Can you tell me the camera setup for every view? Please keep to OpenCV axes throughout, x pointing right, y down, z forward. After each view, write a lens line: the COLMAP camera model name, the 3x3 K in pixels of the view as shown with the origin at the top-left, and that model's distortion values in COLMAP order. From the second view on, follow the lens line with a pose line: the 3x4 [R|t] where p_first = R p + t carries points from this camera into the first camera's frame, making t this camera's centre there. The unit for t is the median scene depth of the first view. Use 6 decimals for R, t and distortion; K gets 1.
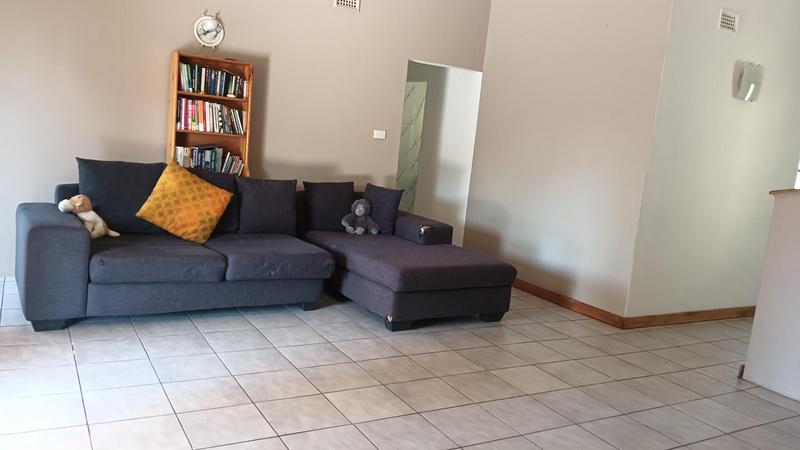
lens RADIAL K [[632.4, 0, 405.7], [0, 632.4, 232.9], [0, 0, 1]] dist [0.063106, -0.092221]
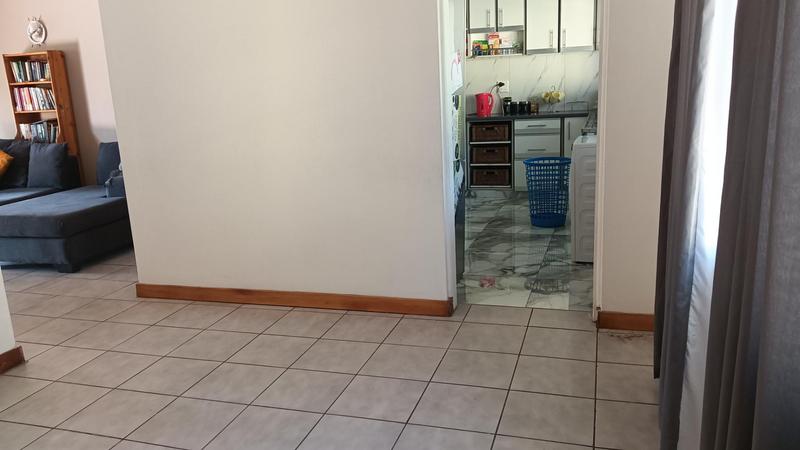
lens RADIAL K [[632.4, 0, 403.1], [0, 632.4, 225.7], [0, 0, 1]] dist [0.063106, -0.092221]
pose [[0.653586, 0.037730, -0.755911, 1.334457], [0.003286, 0.998606, 0.052684, 0.013889], [0.756845, -0.036917, 0.652551, 0.786662]]
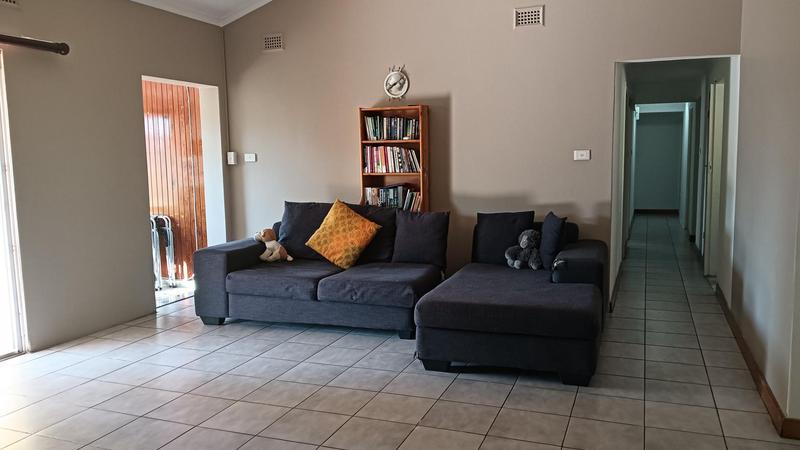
lens RADIAL K [[632.4, 0, 398.7], [0, 632.4, 223.0], [0, 0, 1]] dist [0.063106, -0.092221]
pose [[0.606045, -0.030874, -0.794831, 0.659506], [-0.039549, 0.996841, -0.068876, 0.008365], [0.794446, 0.073176, 0.602910, 0.381392]]
